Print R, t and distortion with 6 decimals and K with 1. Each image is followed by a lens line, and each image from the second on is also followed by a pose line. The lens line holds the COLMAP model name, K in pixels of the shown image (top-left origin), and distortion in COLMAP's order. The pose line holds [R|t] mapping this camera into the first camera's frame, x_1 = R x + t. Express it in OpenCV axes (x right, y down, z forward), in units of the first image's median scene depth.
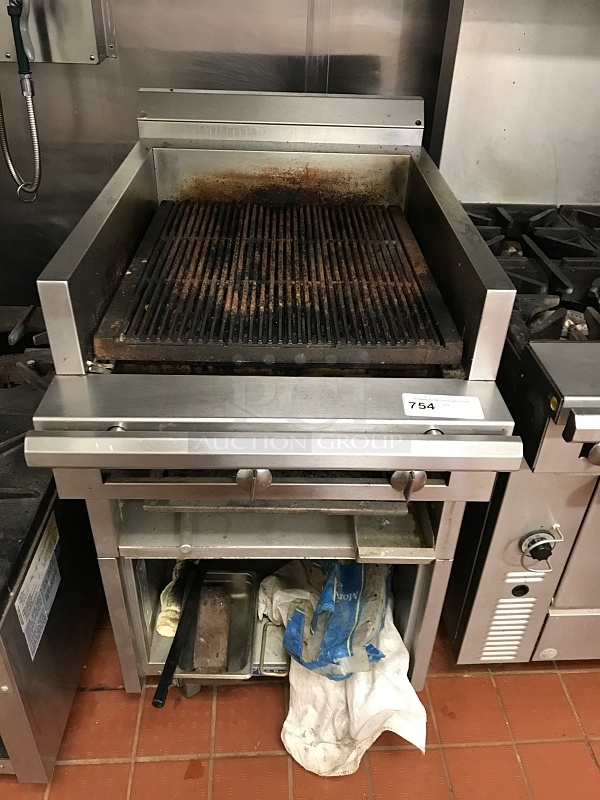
lens RADIAL K [[655.6, 0, 301.7], [0, 655.6, 386.3], [0, 0, 1]] dist [0.001861, -0.003484]
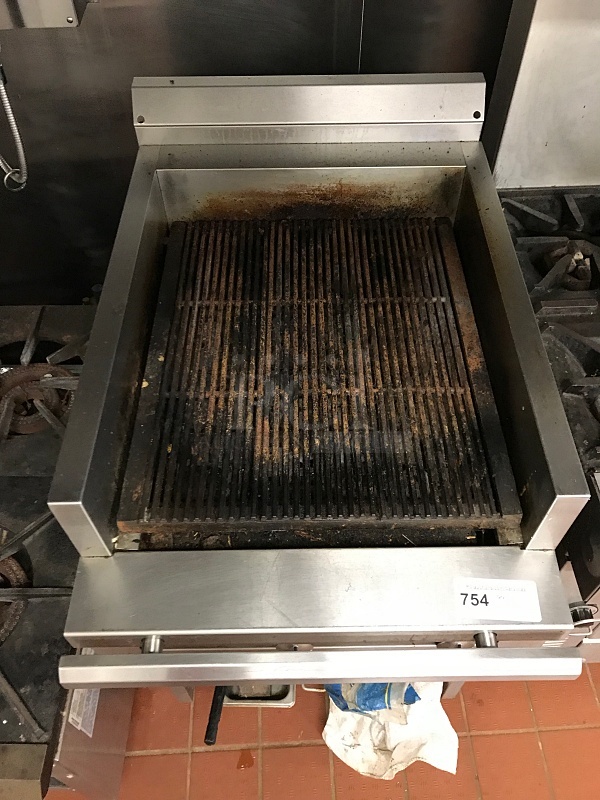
lens RADIAL K [[653.2, 0, 302.7], [0, 653.2, 379.3], [0, 0, 1]] dist [0.030158, -0.045392]
pose [[0.999096, -0.015858, -0.039449, -0.011703], [0.026795, 0.955242, 0.294611, -0.364438], [0.033011, -0.295401, 0.954803, 0.131910]]
